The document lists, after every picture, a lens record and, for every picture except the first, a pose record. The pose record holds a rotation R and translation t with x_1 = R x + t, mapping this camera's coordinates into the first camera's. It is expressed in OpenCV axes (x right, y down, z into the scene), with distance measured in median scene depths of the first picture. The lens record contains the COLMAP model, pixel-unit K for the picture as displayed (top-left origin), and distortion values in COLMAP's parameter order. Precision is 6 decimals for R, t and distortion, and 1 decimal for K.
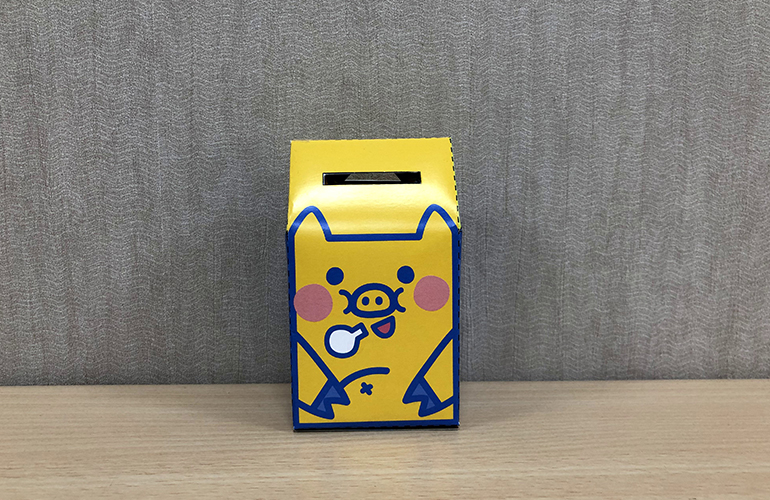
lens RADIAL K [[640.0, 0, 395.5], [0, 640.0, 242.6], [0, 0, 1]] dist [0.011046, 0.003901]
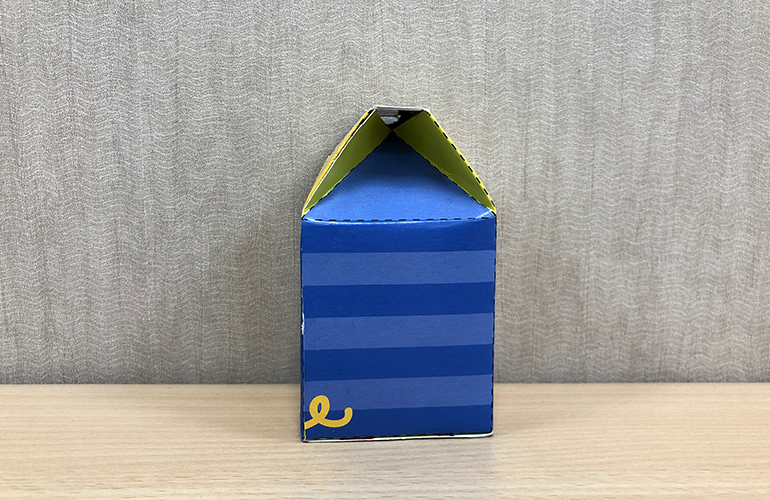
lens RADIAL K [[640.0, 0, 397.1], [0, 640.0, 242.0], [0, 0, 1]] dist [0.011046, 0.003901]
pose [[0.999826, 0.003371, -0.018371, 0.010513], [-0.003284, 0.999983, 0.004795, 0.013671], [0.018387, -0.004734, 0.999820, 0.096157]]
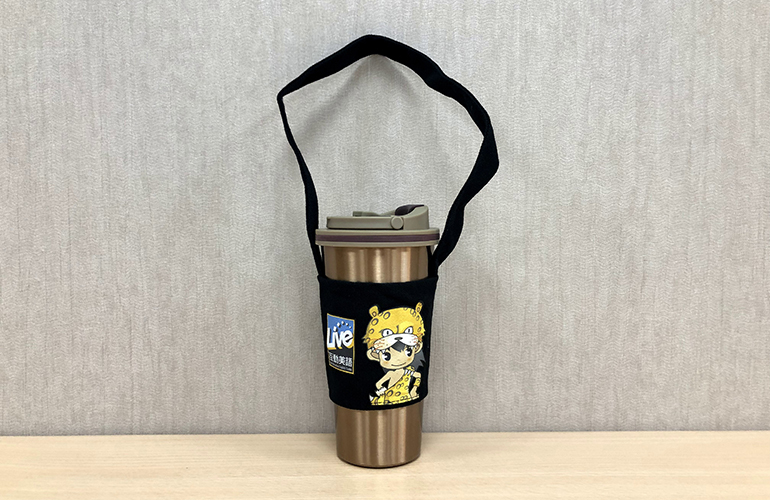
lens RADIAL K [[640.0, 0, 379.6], [0, 640.0, 248.7], [0, 0, 1]] dist [0.011046, 0.003901]
pose [[0.999724, -0.005262, -0.022917, -0.037017], [0.003550, 0.997246, -0.074079, -0.179458], [0.023244, 0.073977, 0.996989, -0.905049]]
